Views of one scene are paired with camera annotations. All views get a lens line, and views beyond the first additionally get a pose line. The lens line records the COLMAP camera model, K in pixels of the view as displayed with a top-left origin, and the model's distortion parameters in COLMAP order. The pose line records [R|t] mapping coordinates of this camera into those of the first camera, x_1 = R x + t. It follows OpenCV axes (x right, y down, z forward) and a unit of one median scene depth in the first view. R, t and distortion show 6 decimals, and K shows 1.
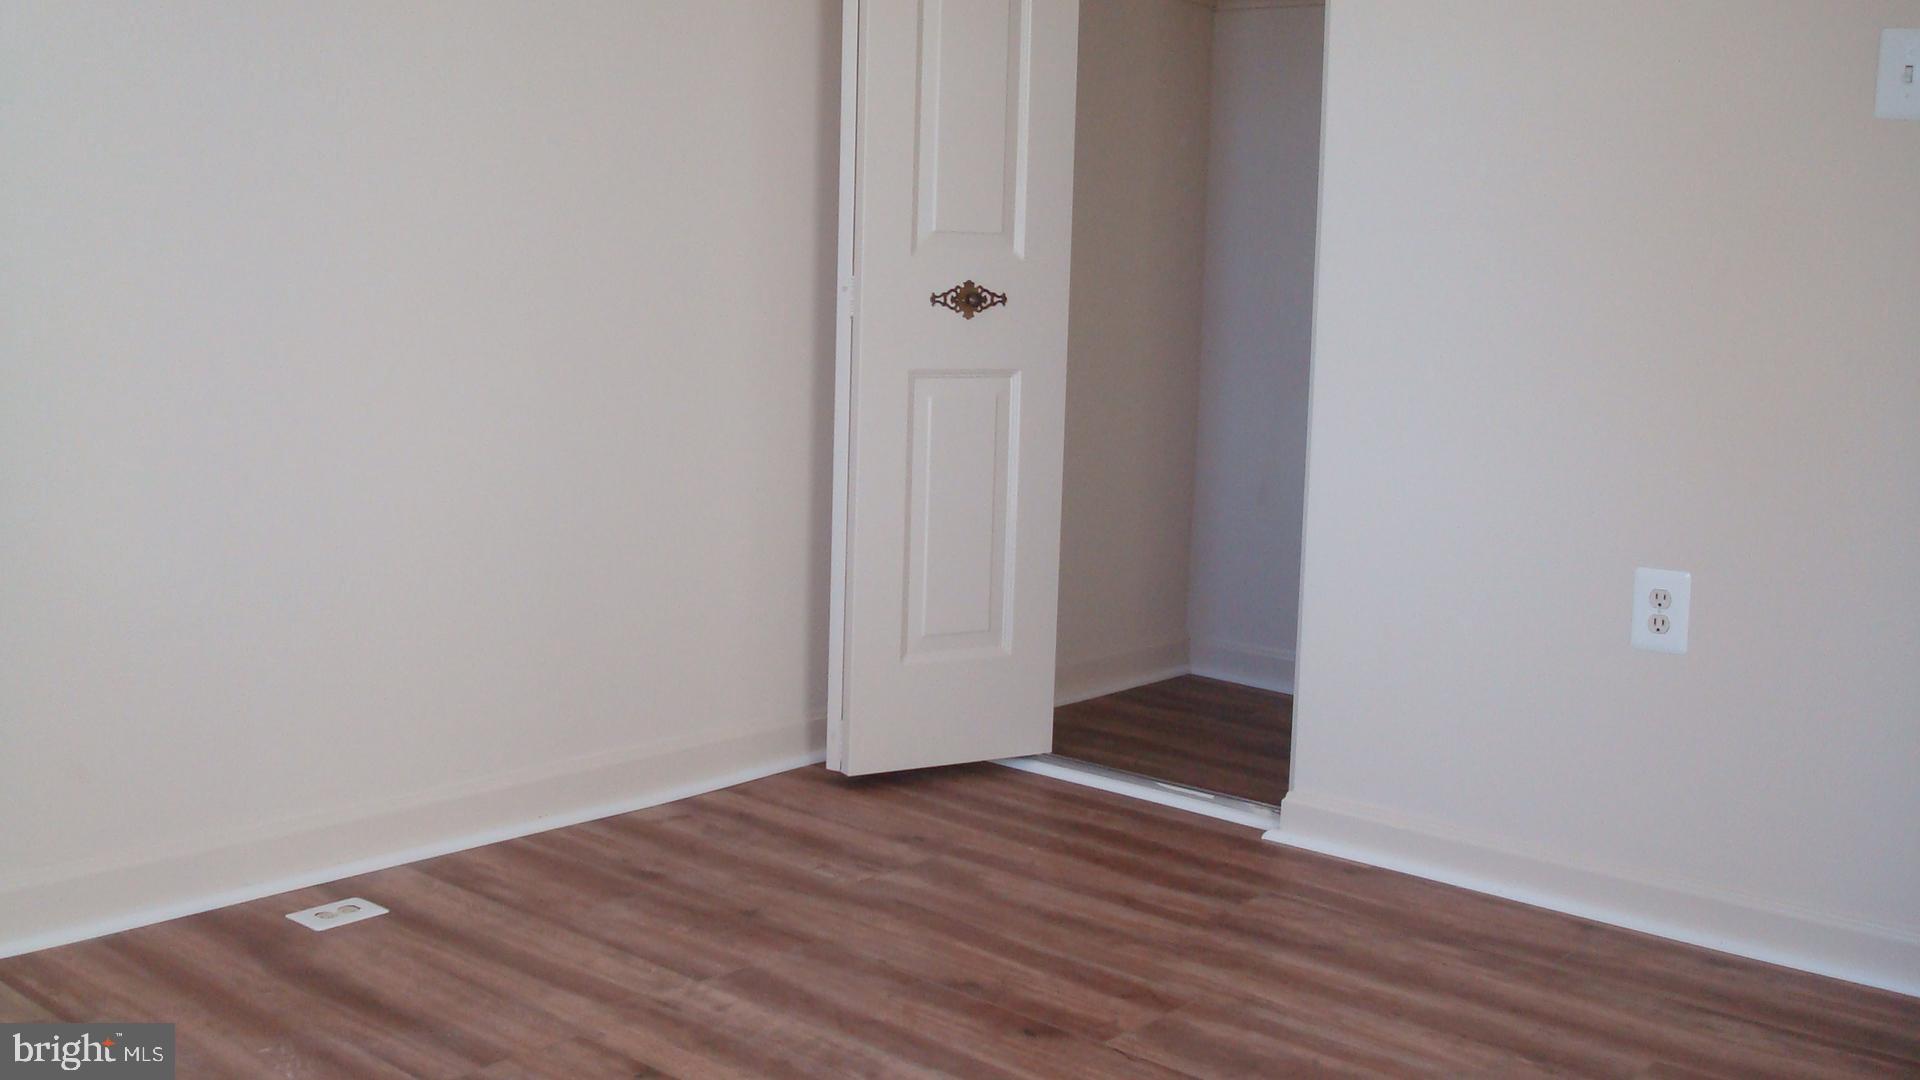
lens RADIAL K [[2009.8, 0, 958.7], [0, 2009.8, 539.0], [0, 0, 1]] dist [-0.098434, 0.000000]
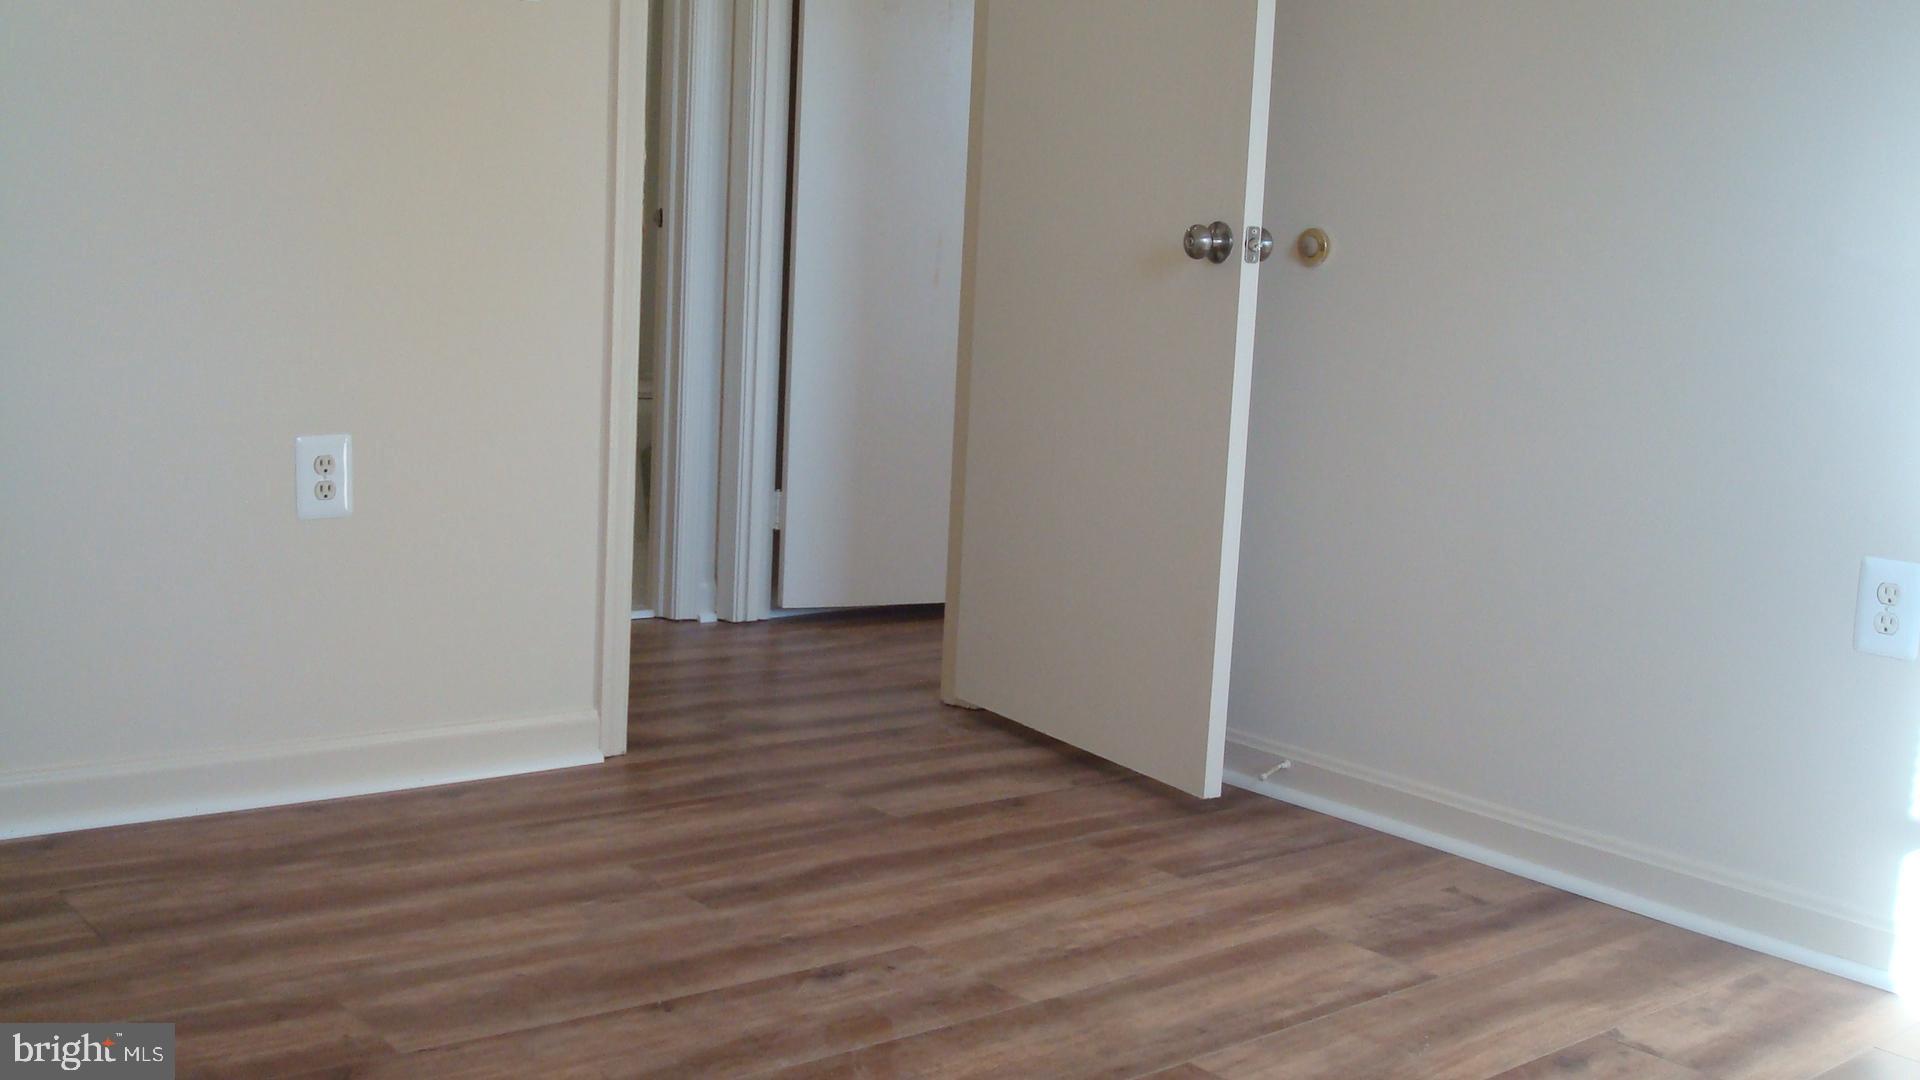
lens RADIAL K [[2009.8, 0, 957.4], [0, 2009.8, 540.7], [0, 0, 1]] dist [-0.098434, 0.000000]
pose [[0.162187, -0.168280, 0.972305, -0.601292], [0.083787, 0.984141, 0.156352, -0.065069], [-0.983196, 0.056108, 0.173714, 0.548331]]
